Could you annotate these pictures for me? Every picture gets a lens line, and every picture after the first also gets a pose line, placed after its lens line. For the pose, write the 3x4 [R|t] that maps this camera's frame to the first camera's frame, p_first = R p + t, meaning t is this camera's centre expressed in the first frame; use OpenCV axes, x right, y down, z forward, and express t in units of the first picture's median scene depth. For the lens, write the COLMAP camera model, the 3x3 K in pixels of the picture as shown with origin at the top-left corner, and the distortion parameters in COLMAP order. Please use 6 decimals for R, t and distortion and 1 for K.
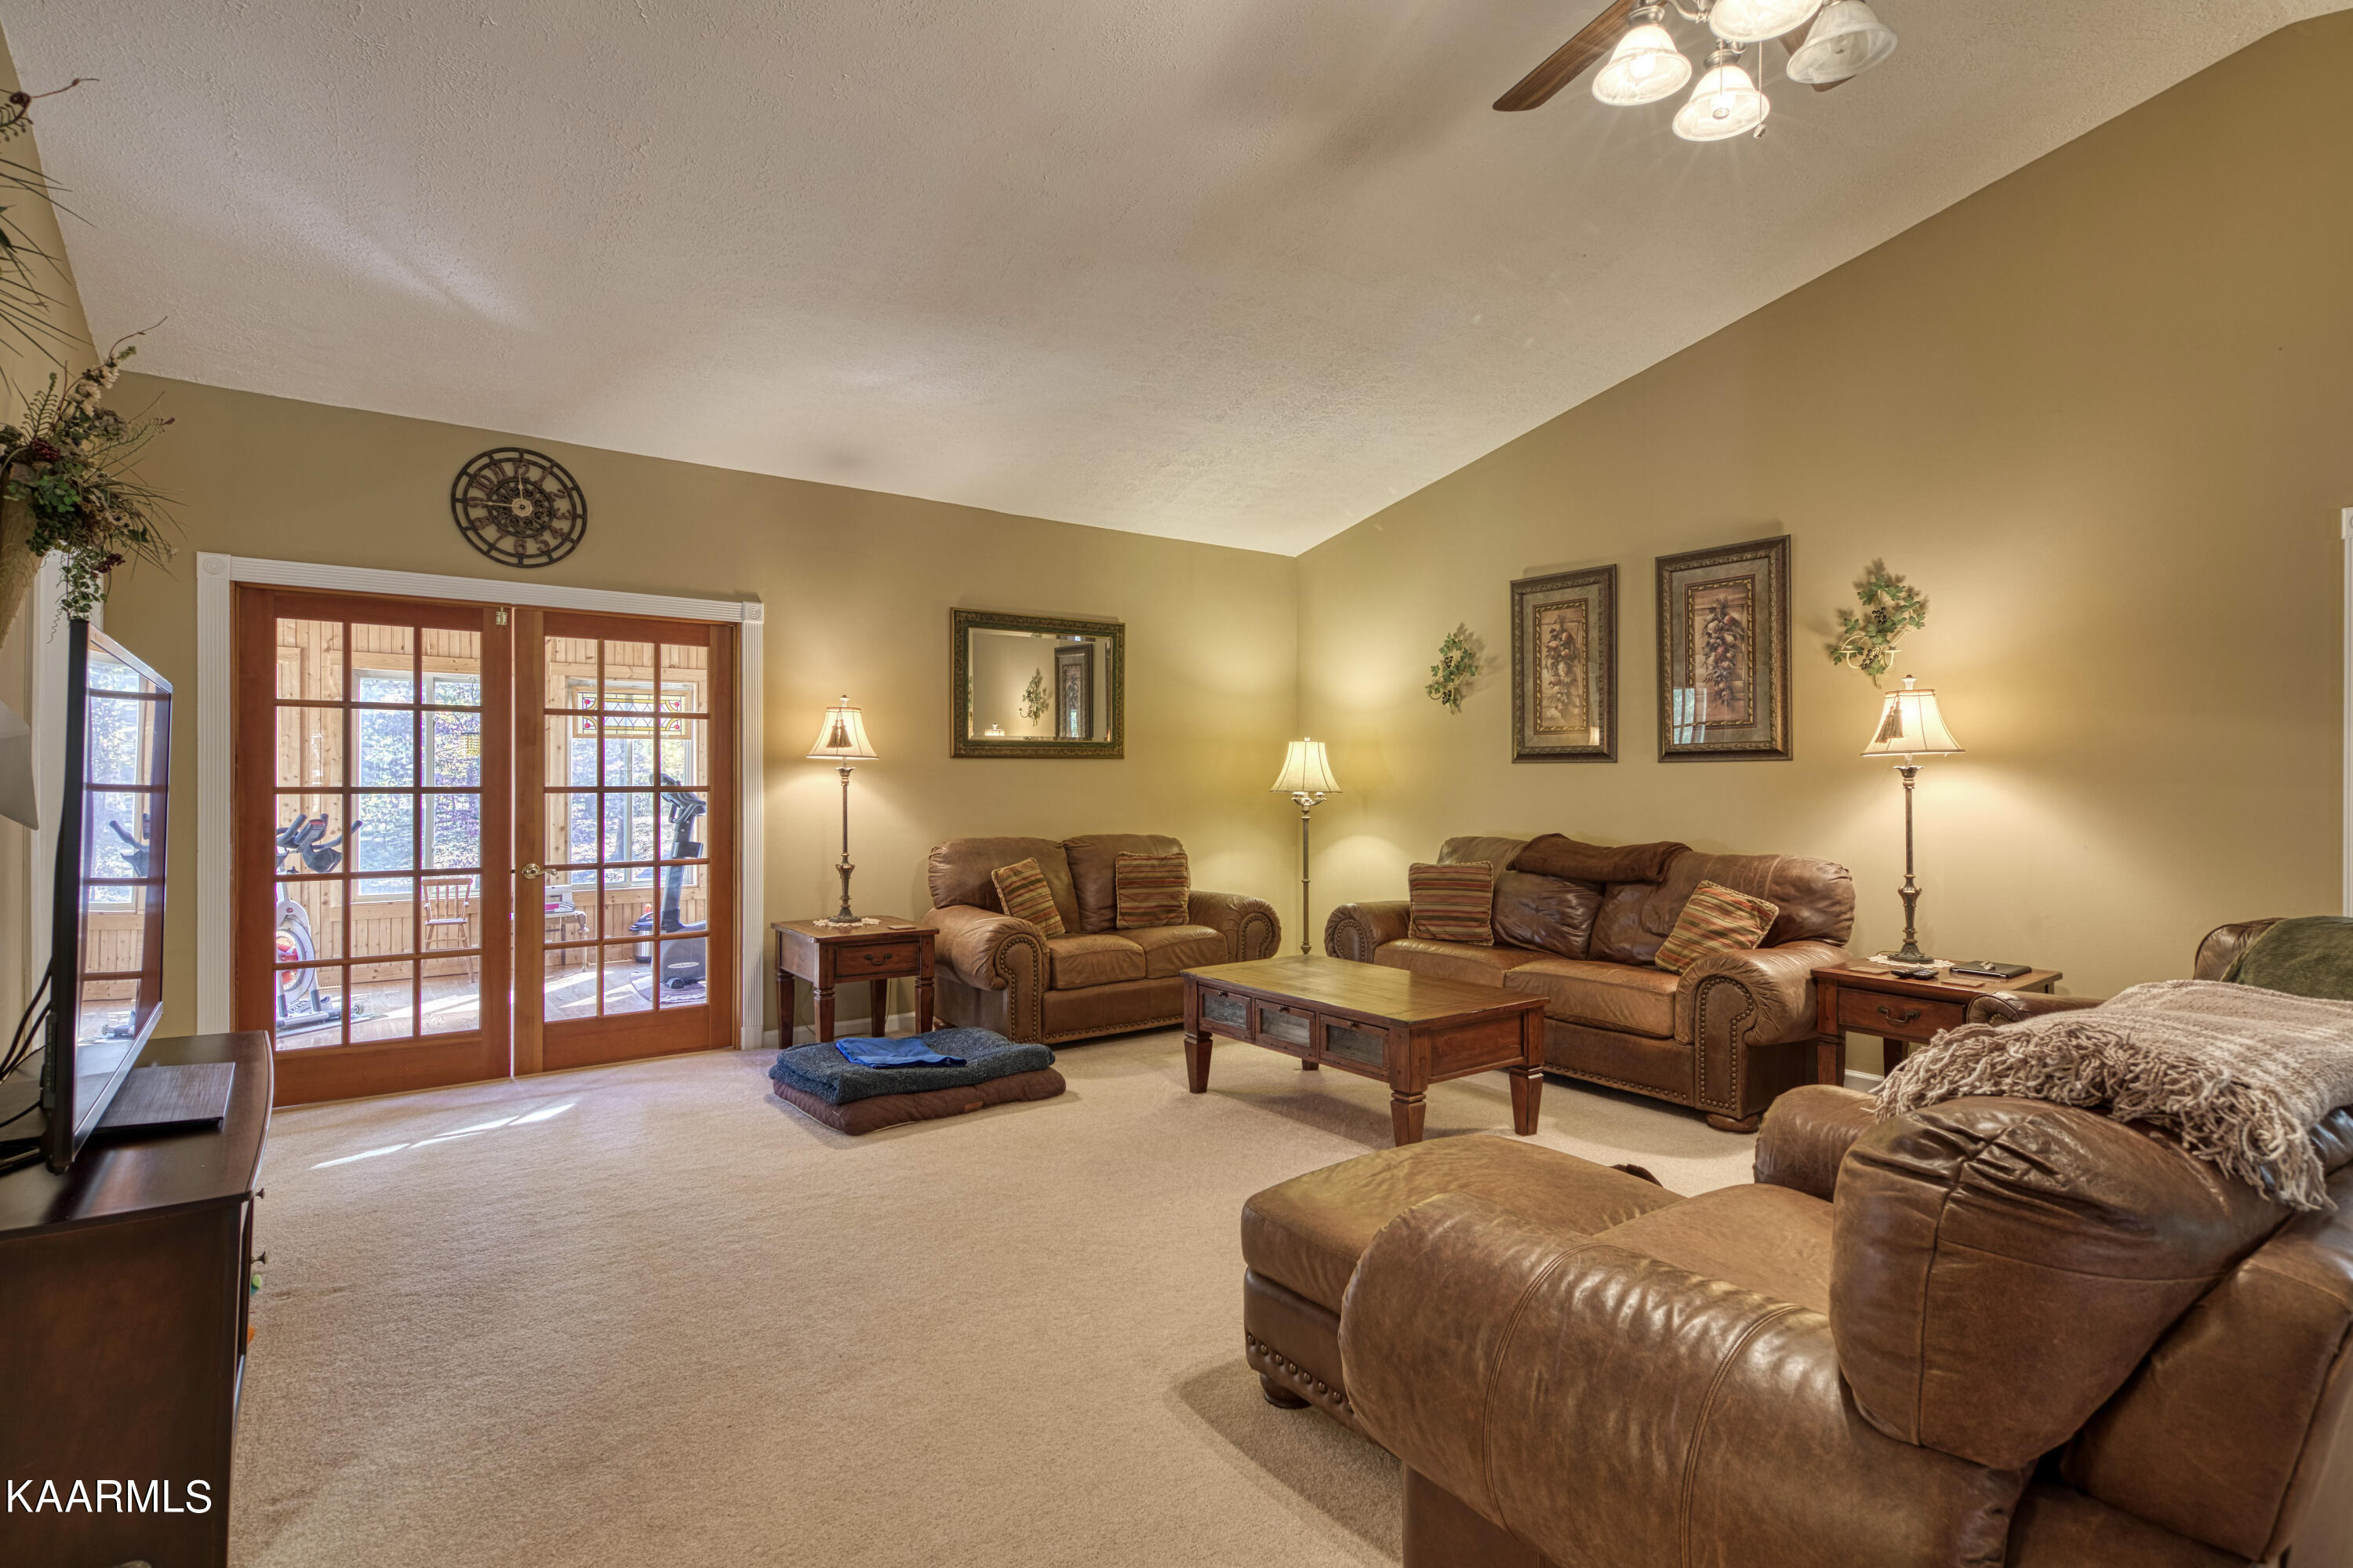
lens RADIAL K [[1132.9, 0, 1173.3], [0, 1132.9, 784.0], [0, 0, 1]] dist [0.016505, 0.001286]
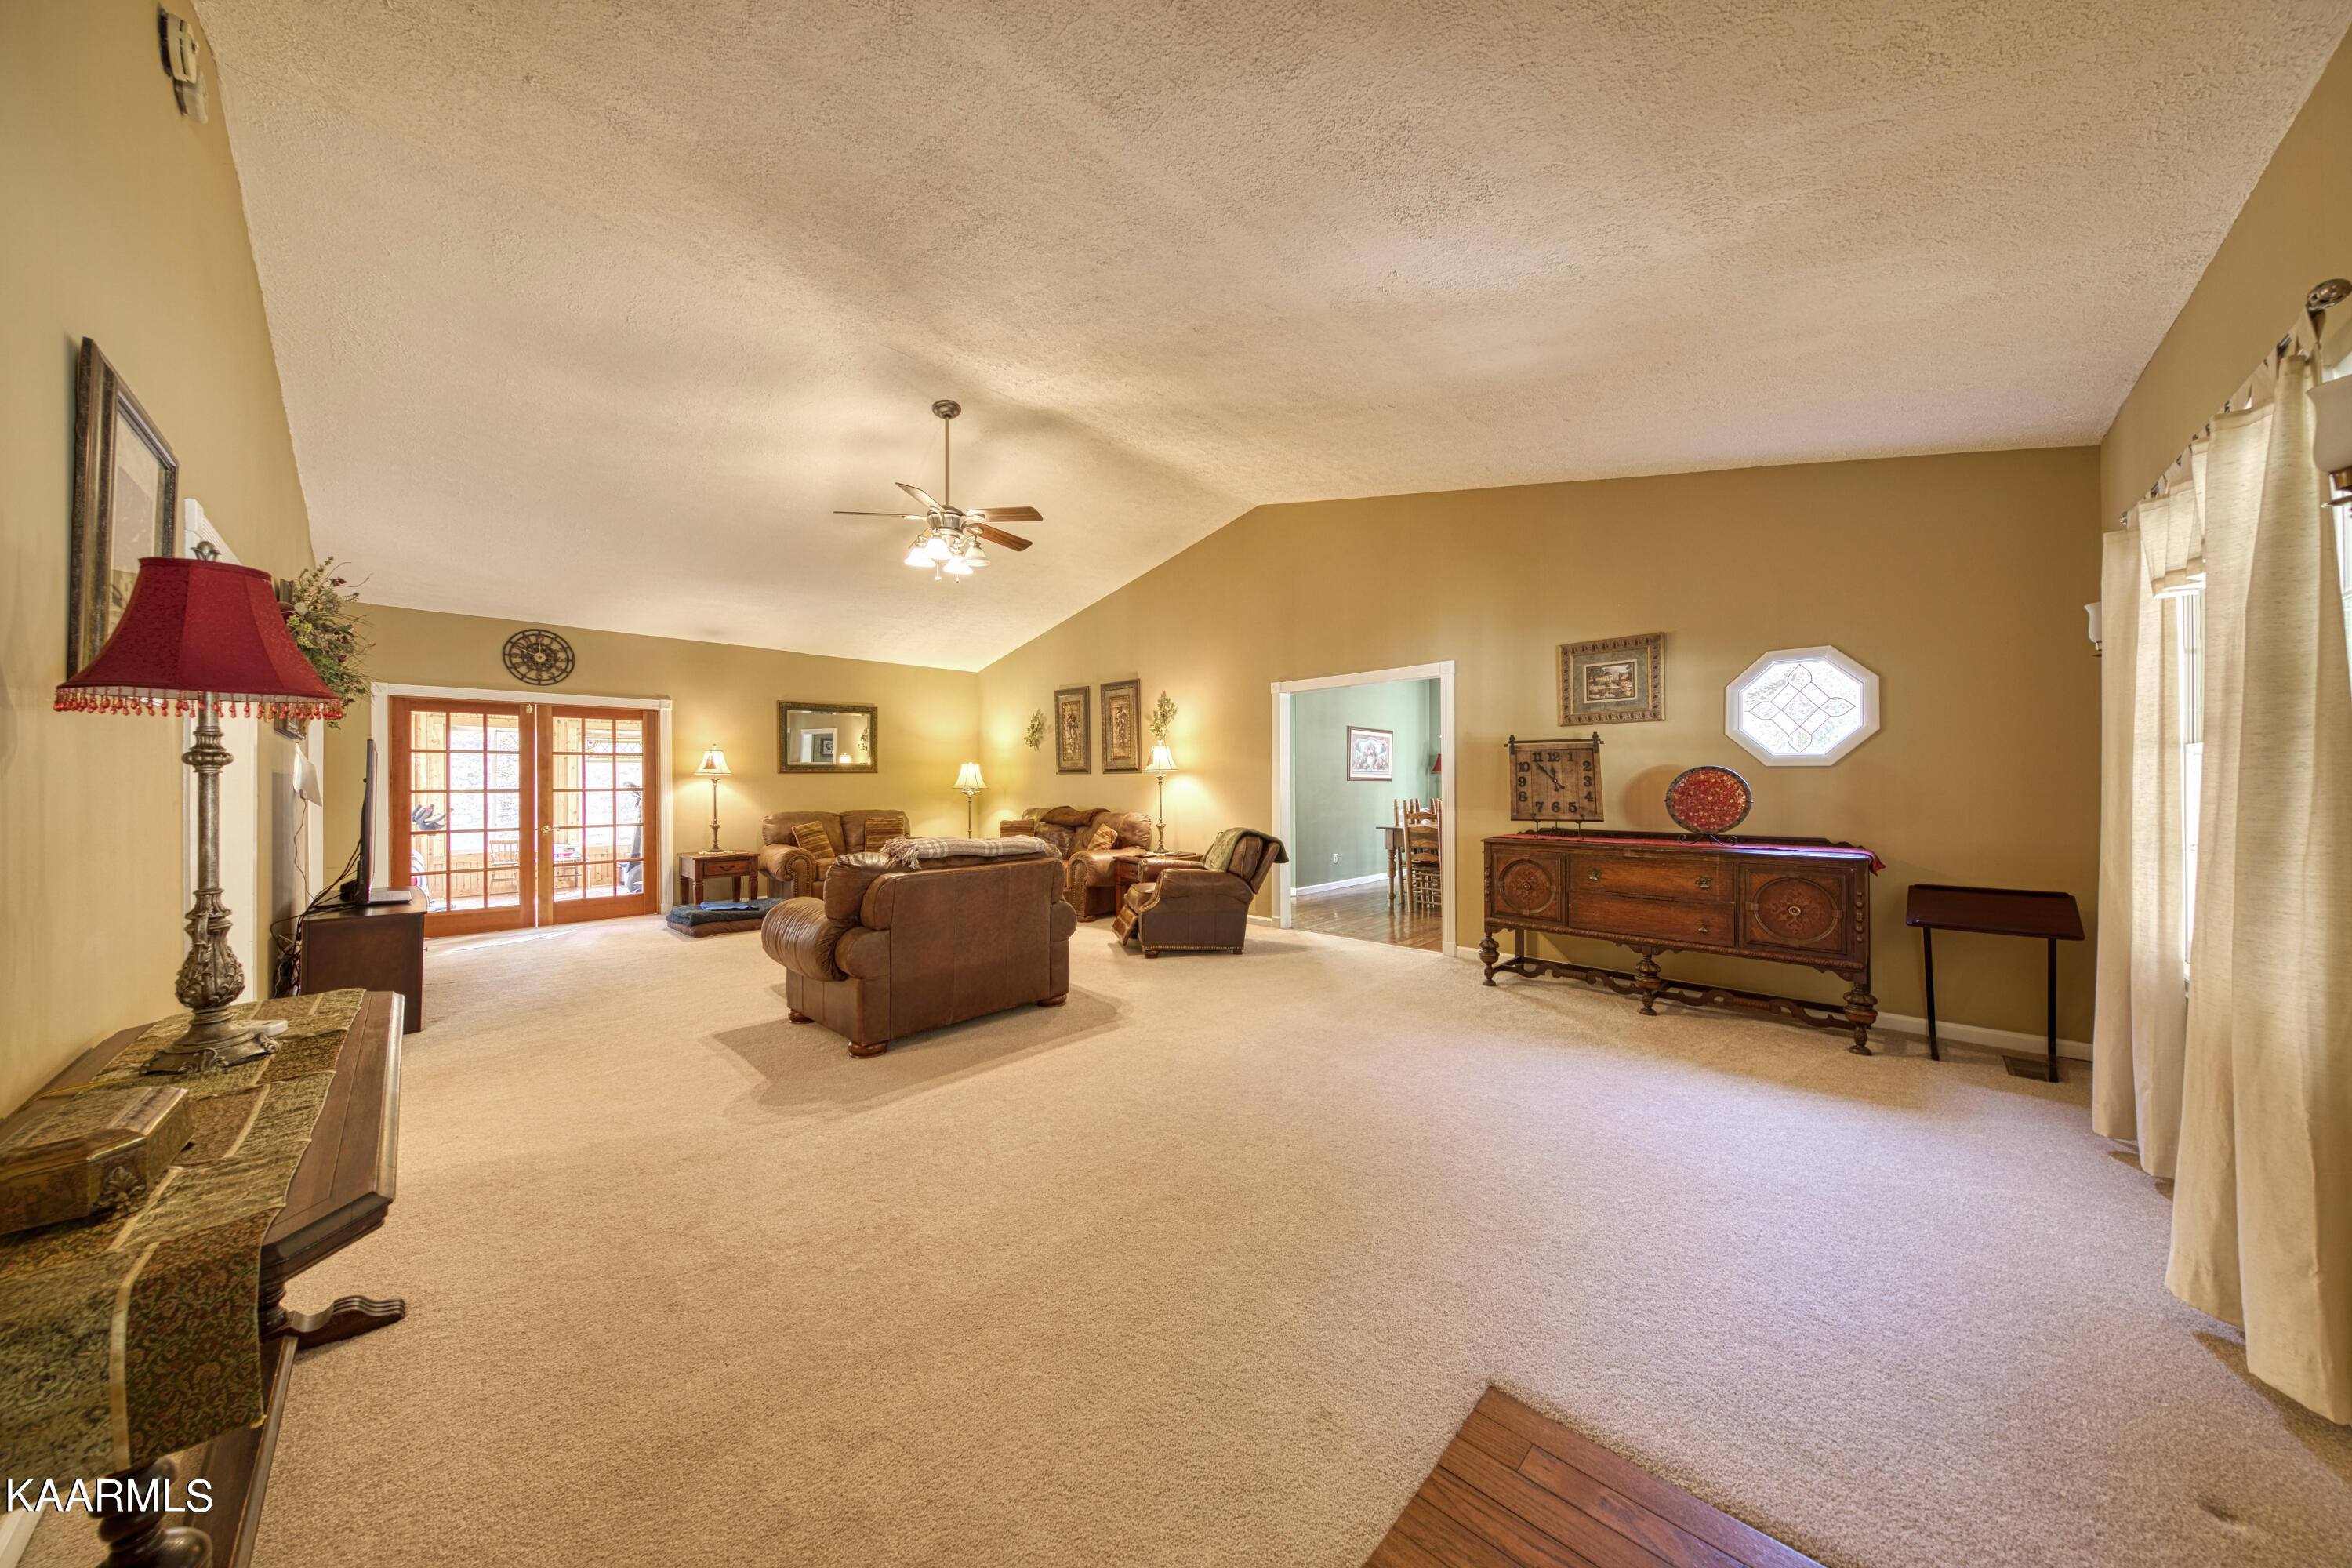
lens RADIAL K [[744.9, 0, 1183.4], [0, 744.9, 782.1], [0, 0, 1]] dist [-0.002032, -0.000214]
pose [[0.986097, -0.008071, 0.165972, 0.356429], [0.008522, 0.999962, -0.002003, 0.002208], [-0.165950, 0.003389, 0.986128, -0.530558]]
